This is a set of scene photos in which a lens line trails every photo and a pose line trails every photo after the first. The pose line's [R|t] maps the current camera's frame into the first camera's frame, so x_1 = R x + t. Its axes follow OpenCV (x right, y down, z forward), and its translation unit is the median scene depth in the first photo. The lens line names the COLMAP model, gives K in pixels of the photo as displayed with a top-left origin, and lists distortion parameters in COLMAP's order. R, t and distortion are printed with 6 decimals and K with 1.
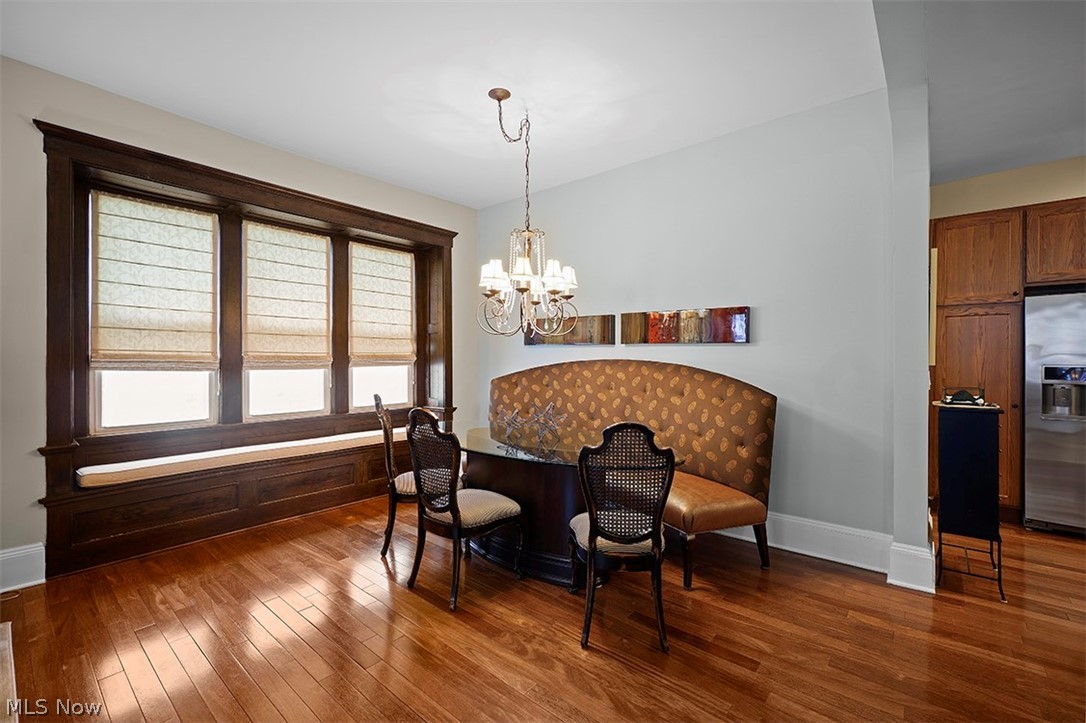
lens RADIAL K [[475.7, 0, 543.0], [0, 475.7, 361.5], [0, 0, 1]] dist [-0.000621, -0.000006]
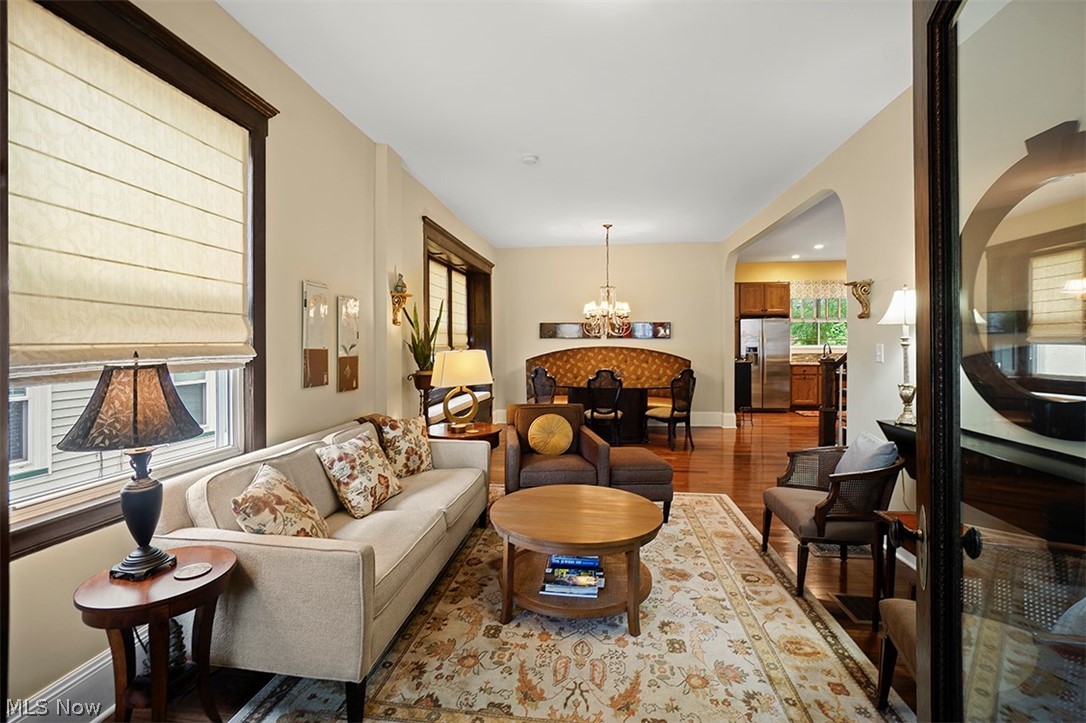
lens RADIAL K [[529.1, 0, 545.0], [0, 529.1, 348.4], [0, 0, 1]] dist [-0.026663, 0.000782]
pose [[0.817638, -0.016696, 0.575491, -1.257960], [0.012137, 0.999857, 0.011764, -0.023862], [-0.575605, -0.002634, 0.817724, -0.594549]]
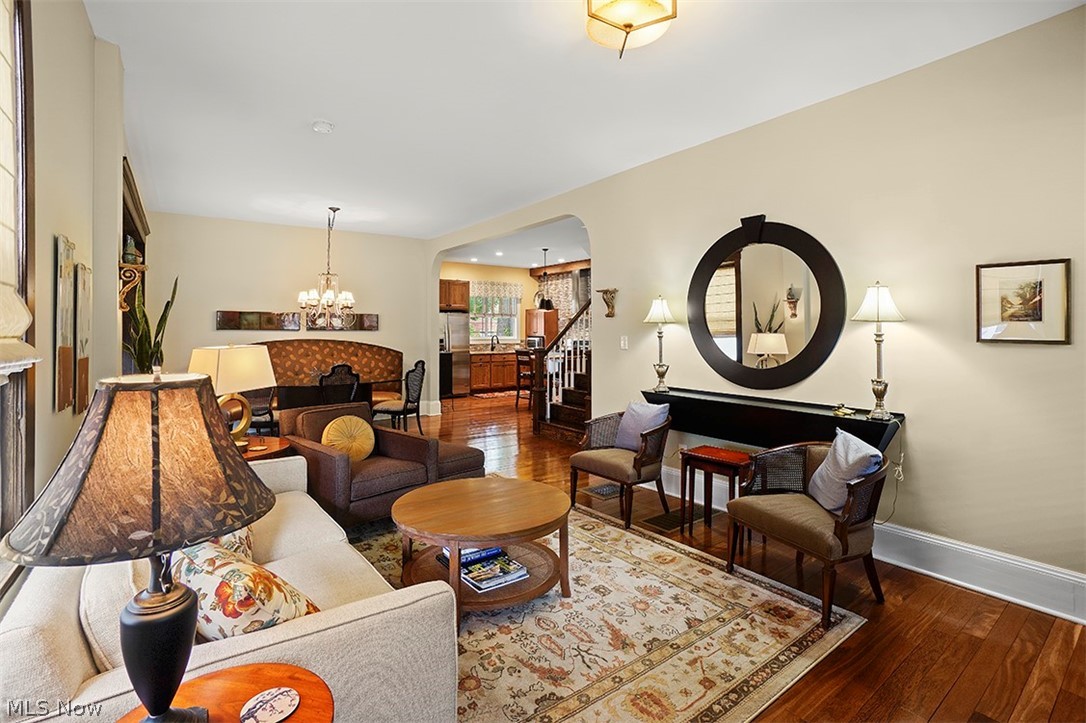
lens RADIAL K [[509.0, 0, 600.5], [0, 509.0, 329.6], [0, 0, 1]] dist [-0.050079, 0.010577]
pose [[0.129916, -0.001975, 0.991523, -1.478591], [0.008055, 0.999967, 0.000936, -0.031257], [-0.991492, 0.007865, 0.129927, -0.278233]]
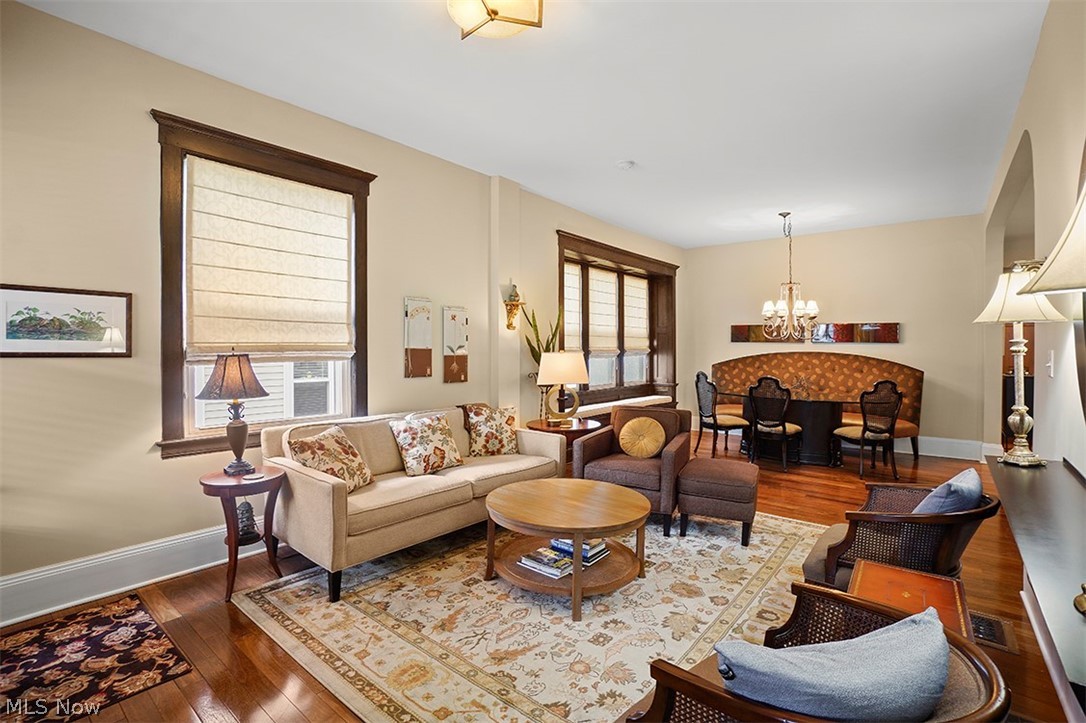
lens RADIAL K [[530.6, 0, 496.2], [0, 530.6, 361.8], [0, 0, 1]] dist [-0.054085, 0.000354]
pose [[0.999977, -0.002895, -0.006055, -0.909951], [0.003043, 0.999692, 0.024611, -0.016586], [0.005982, -0.024628, 0.999679, -0.800850]]
